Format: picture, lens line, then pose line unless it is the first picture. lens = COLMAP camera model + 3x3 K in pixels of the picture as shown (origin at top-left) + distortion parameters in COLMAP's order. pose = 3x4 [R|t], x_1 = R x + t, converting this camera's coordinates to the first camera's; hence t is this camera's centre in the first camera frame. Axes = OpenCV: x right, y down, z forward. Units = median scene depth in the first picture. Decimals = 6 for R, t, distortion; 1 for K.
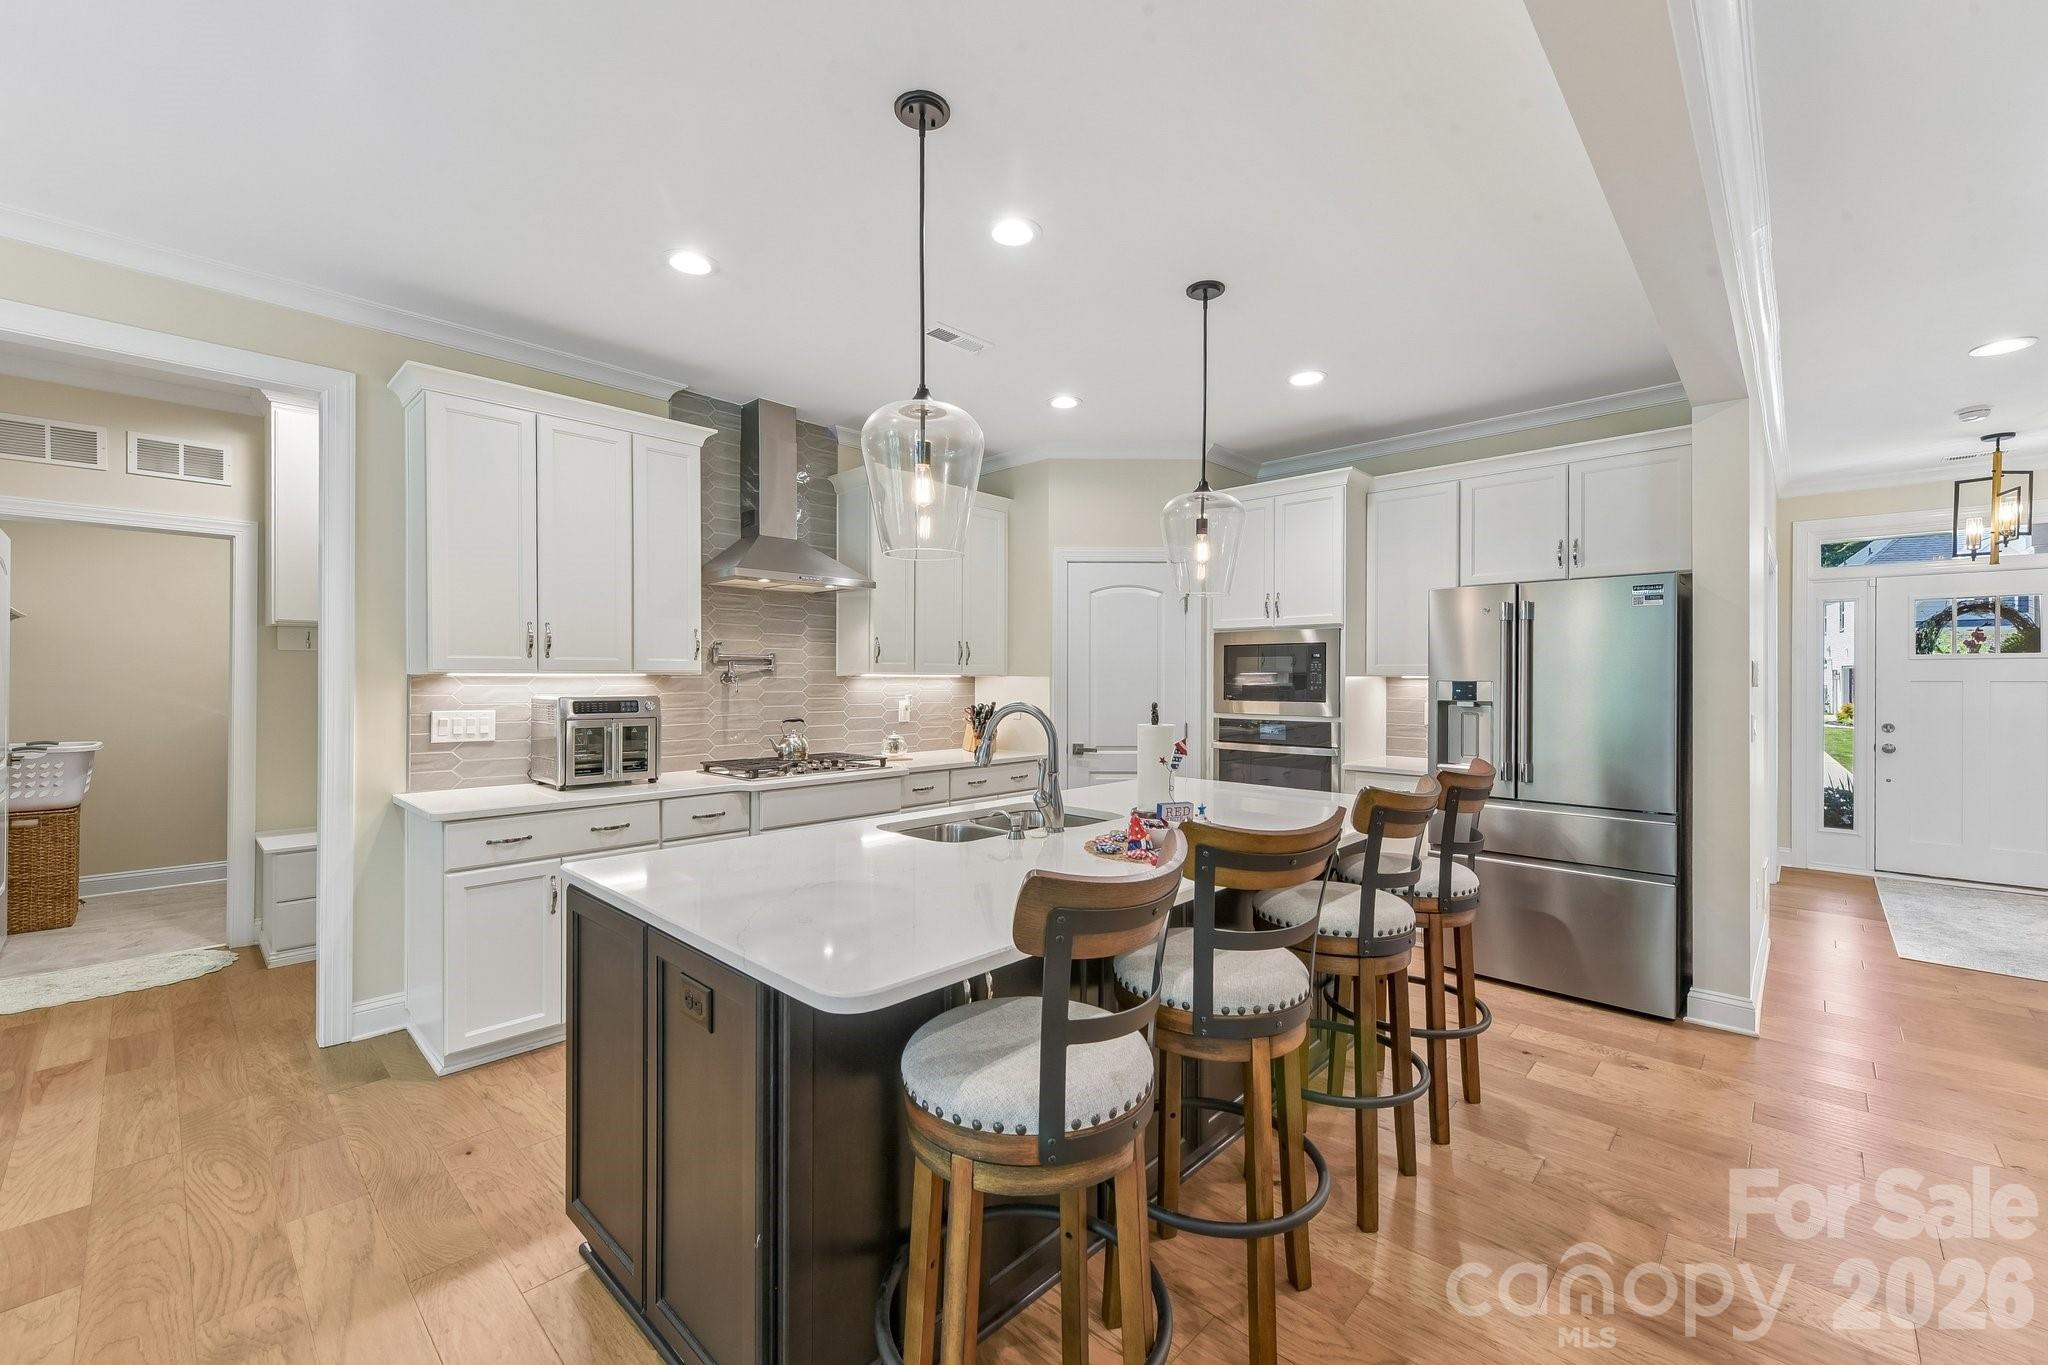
lens RADIAL K [[817.0, 0, 1024.4], [0, 817.0, 680.9], [0, 0, 1]] dist [-0.014907, -0.000183]
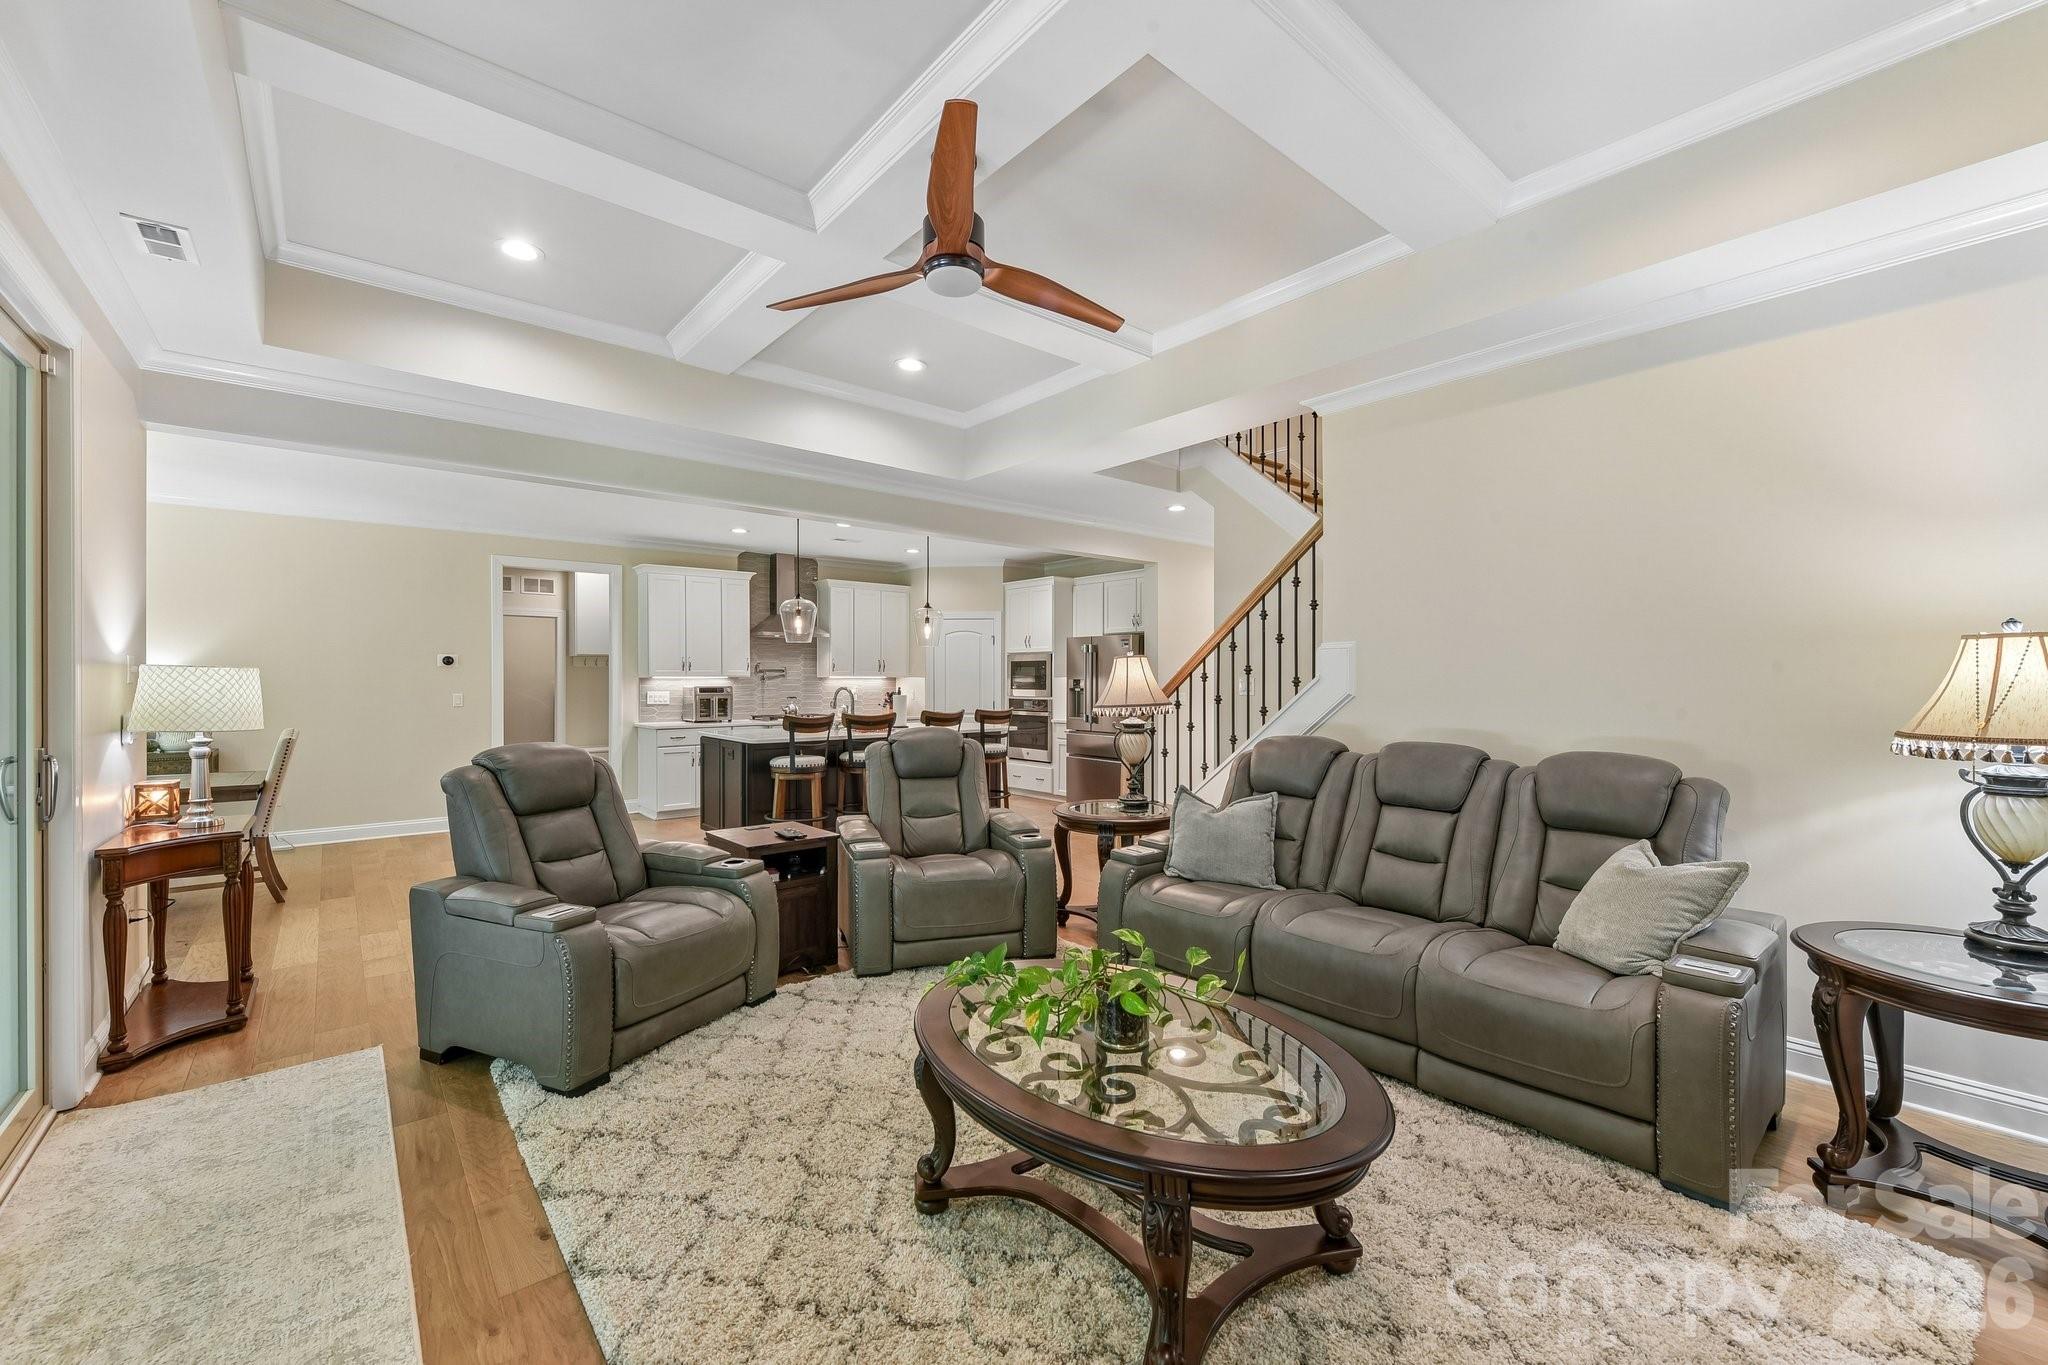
lens RADIAL K [[826.4, 0, 1010.4], [0, 826.4, 679.1], [0, 0, 1]] dist [-0.008097, -0.001889]
pose [[0.992045, -0.001253, -0.125880, 0.541967], [0.001152, 0.999999, -0.000876, 0.000357], [0.125881, 0.000724, 0.992045, -1.059544]]
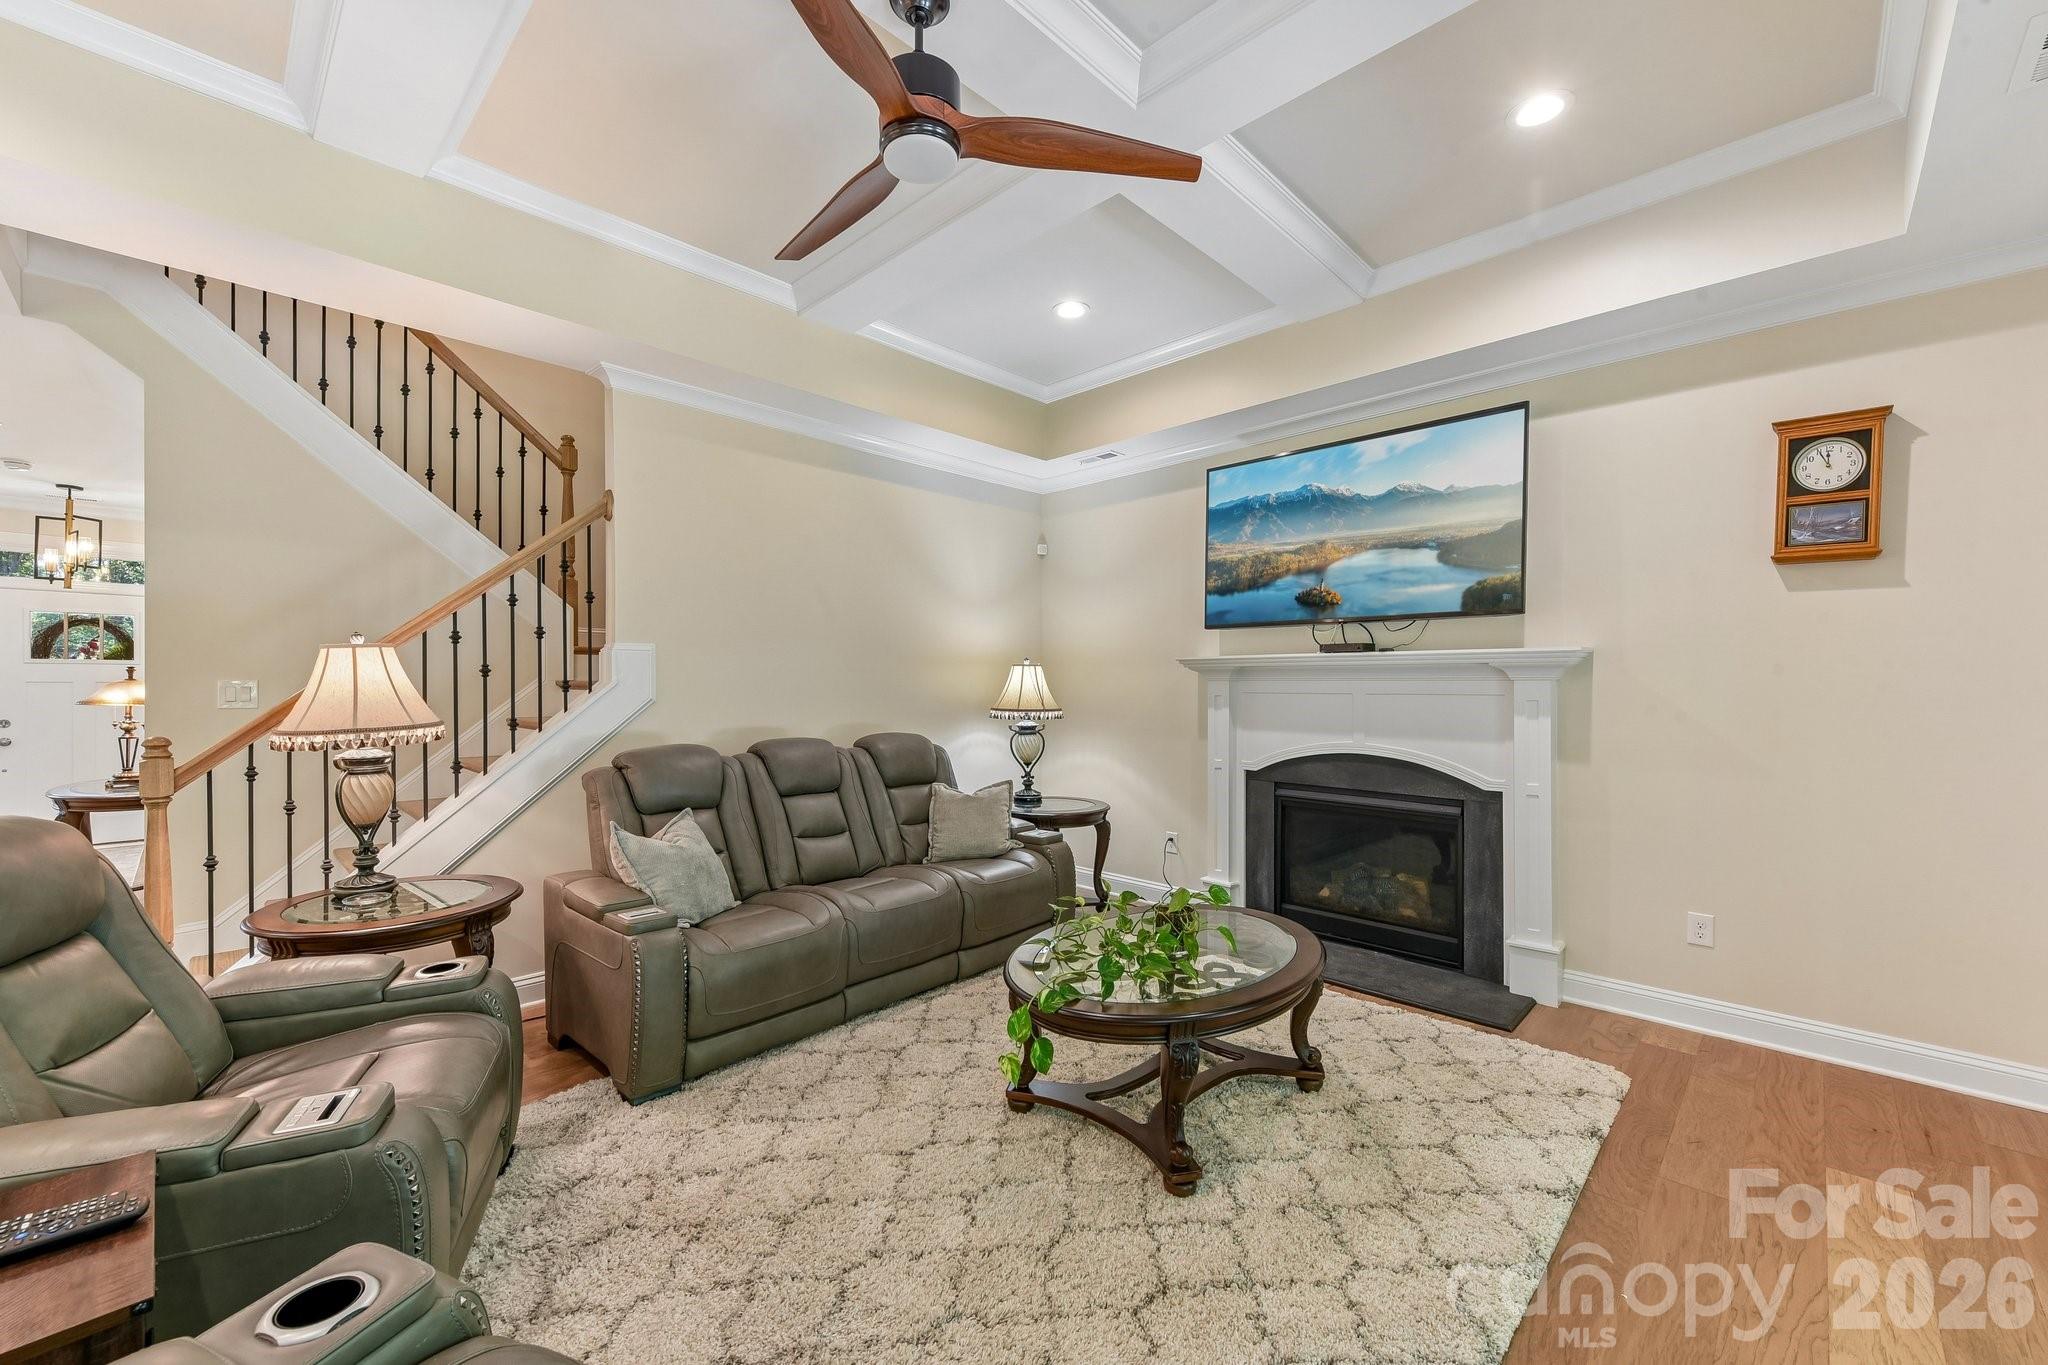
lens RADIAL K [[817.0, 0, 1006.9], [0, 817.0, 696.0], [0, 0, 1]] dist [-0.014907, -0.000183]
pose [[0.014888, -0.018088, 0.999726, -0.021762], [-0.001916, 0.999834, 0.018119, -0.003100], [-0.999887, -0.002185, 0.014850, -0.525749]]
